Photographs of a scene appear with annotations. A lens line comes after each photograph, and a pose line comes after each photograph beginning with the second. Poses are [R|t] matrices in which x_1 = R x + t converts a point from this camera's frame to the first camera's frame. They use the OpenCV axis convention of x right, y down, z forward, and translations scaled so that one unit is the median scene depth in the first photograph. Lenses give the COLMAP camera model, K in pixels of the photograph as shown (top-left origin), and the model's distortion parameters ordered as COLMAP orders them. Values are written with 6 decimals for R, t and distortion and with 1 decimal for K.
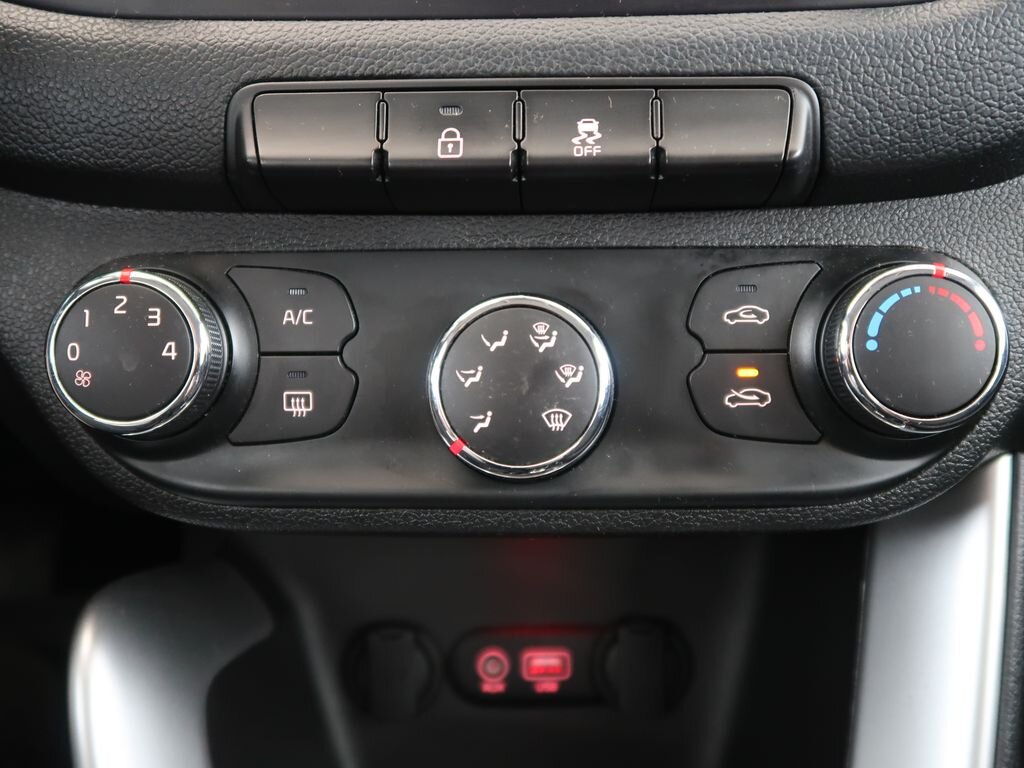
lens RADIAL K [[1080.4, 0, 516.4], [0, 1080.4, 384.1], [0, 0, 1]] dist [0.017169, 0.000000]
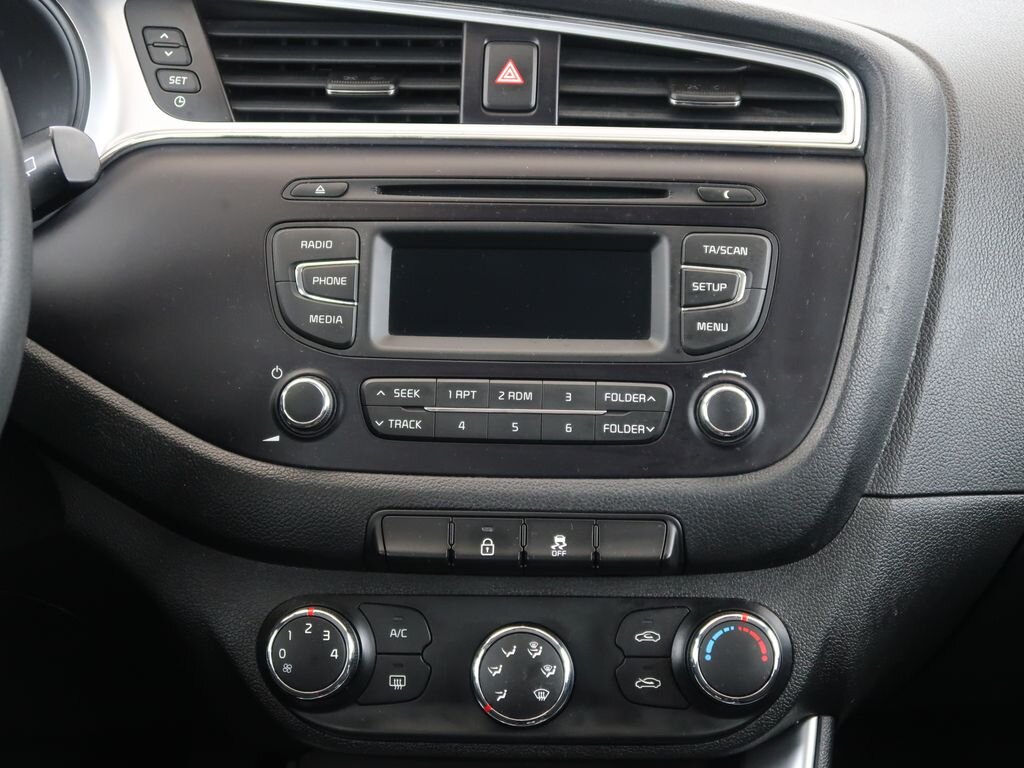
lens RADIAL K [[1713.8, 0, 520.4], [0, 1713.8, 385.3], [0, 0, 1]] dist [-0.004154, 0.000000]
pose [[0.999868, 0.015920, 0.003110, -0.016248], [-0.015465, 0.993435, -0.113344, -0.155533], [-0.004894, 0.113281, 0.993551, -1.921669]]
